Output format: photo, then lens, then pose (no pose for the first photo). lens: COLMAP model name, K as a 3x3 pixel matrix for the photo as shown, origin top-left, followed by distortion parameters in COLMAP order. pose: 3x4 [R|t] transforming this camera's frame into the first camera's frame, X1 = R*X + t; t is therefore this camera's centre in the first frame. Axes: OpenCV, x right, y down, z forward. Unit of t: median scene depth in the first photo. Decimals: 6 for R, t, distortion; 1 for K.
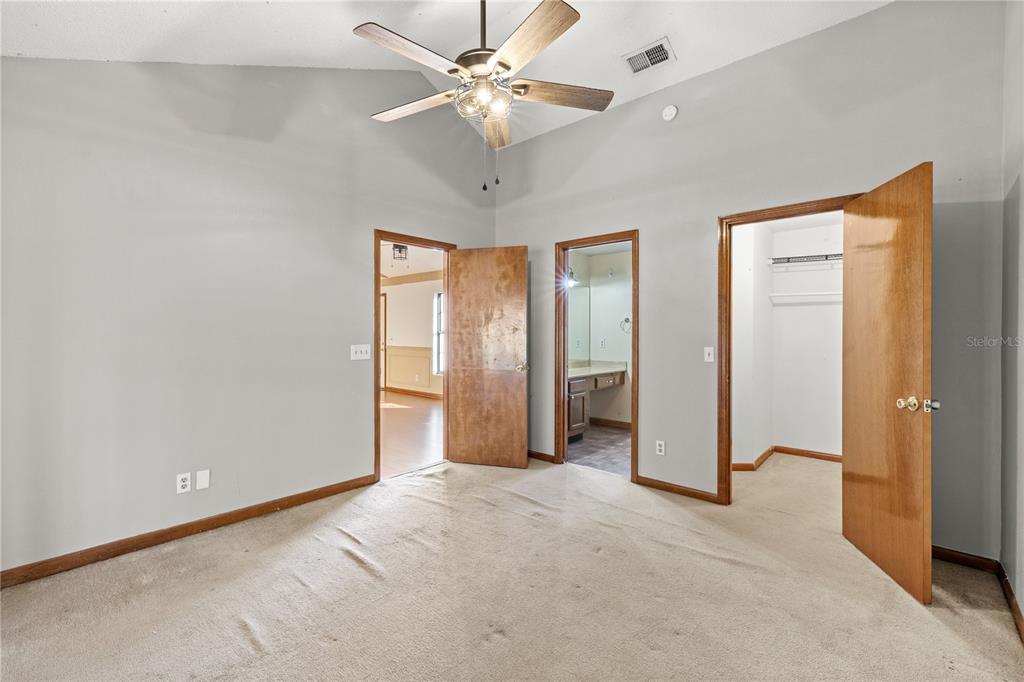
lens RADIAL K [[443.6, 0, 508.5], [0, 443.6, 330.9], [0, 0, 1]] dist [0.001932, 0.000765]
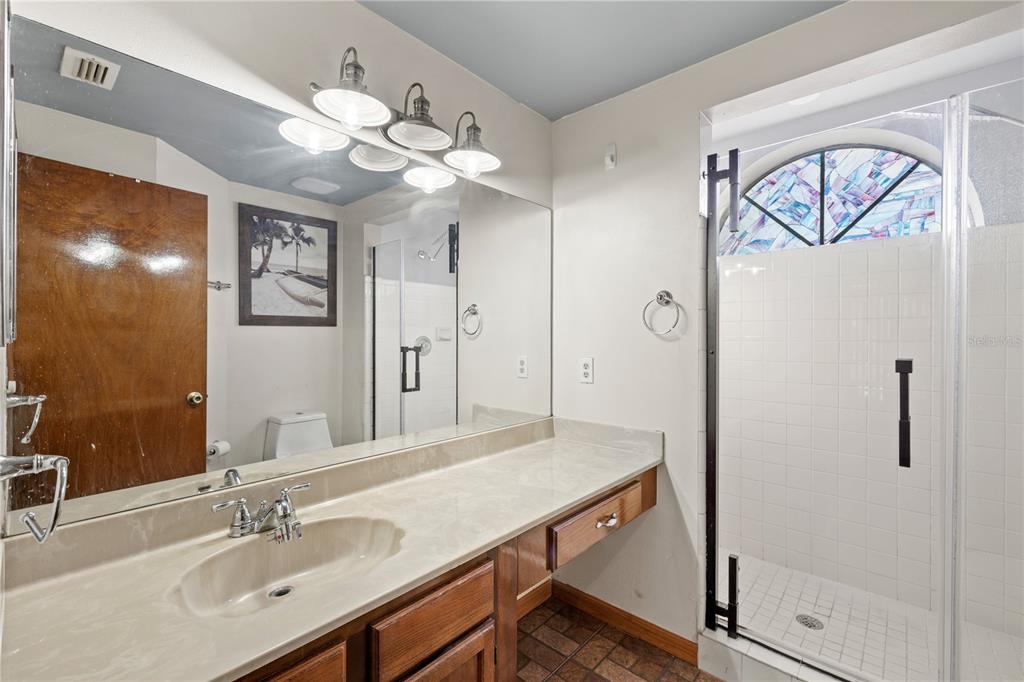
lens RADIAL K [[443.6, 0, 509.4], [0, 443.6, 337.2], [0, 0, 1]] dist [0.001932, 0.000765]
pose [[0.999974, -0.000297, 0.007235, 0.153156], [0.000237, 0.999966, 0.008265, -0.000182], [-0.007237, -0.008263, 0.999940, 0.674295]]
